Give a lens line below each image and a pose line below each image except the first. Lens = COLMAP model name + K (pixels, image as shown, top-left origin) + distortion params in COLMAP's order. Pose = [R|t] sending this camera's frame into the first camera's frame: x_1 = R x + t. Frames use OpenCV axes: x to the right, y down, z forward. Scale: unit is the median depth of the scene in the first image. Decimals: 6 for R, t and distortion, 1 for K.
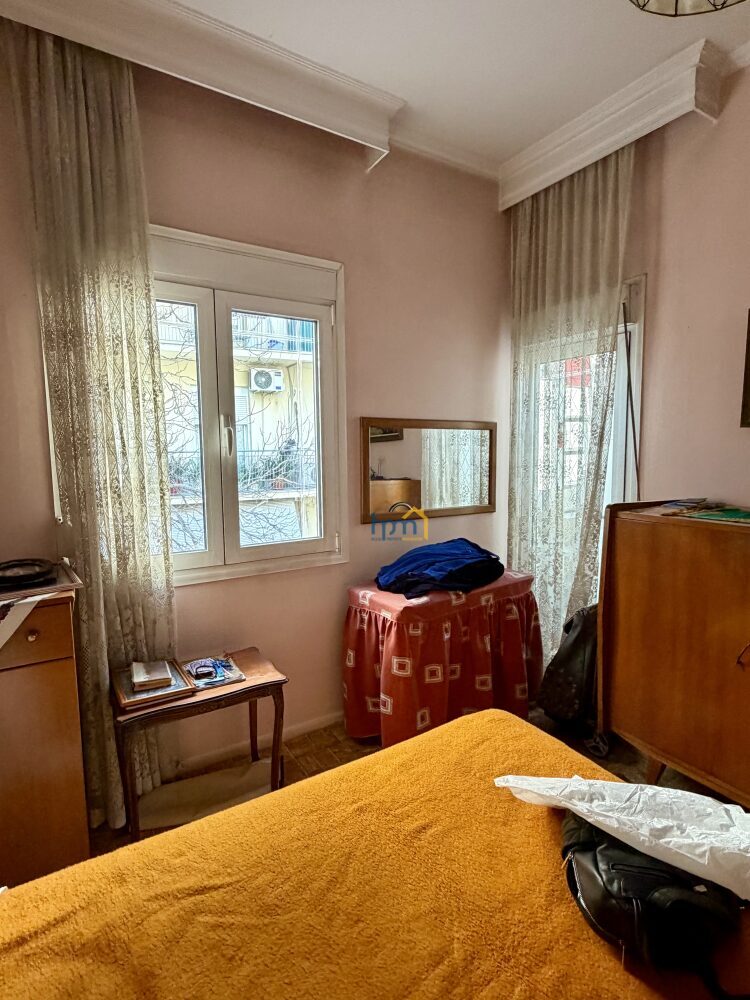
lens RADIAL K [[513.7, 0, 375.1], [0, 513.7, 504.7], [0, 0, 1]] dist [0.002366, 0.001500]
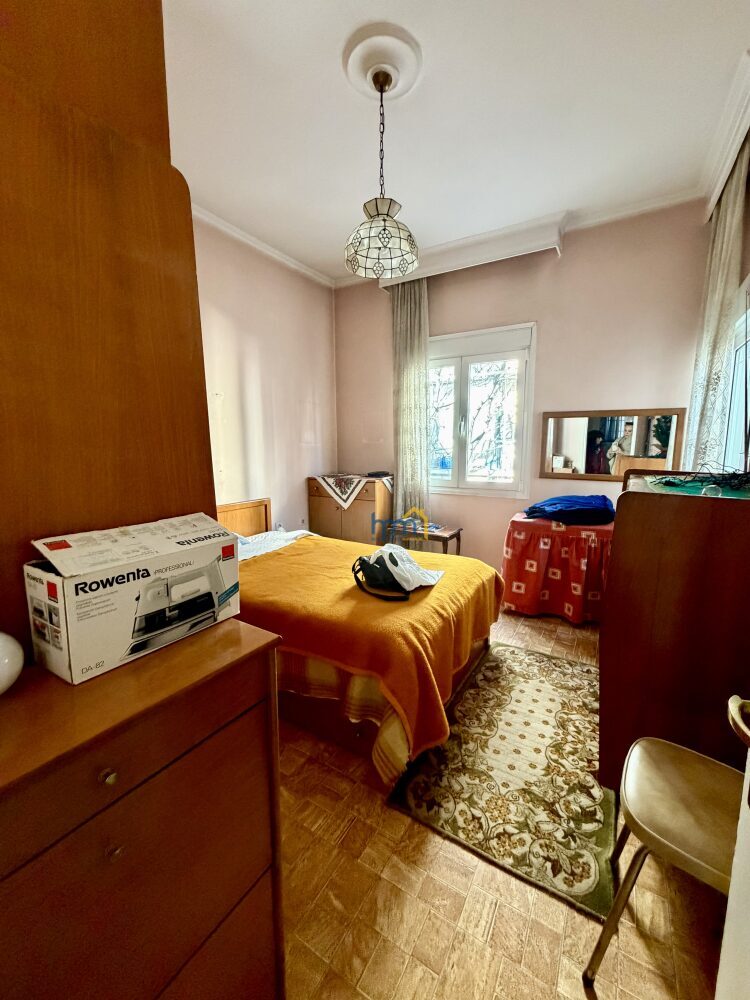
lens RADIAL K [[398.2, 0, 376.4], [0, 398.2, 500.2], [0, 0, 1]] dist [0.003554, -0.000906]
pose [[0.460186, 0.132607, -0.877864, 0.969676], [-0.103488, 0.990054, 0.095305, 0.045699], [0.881771, 0.046990, 0.469332, -0.056632]]
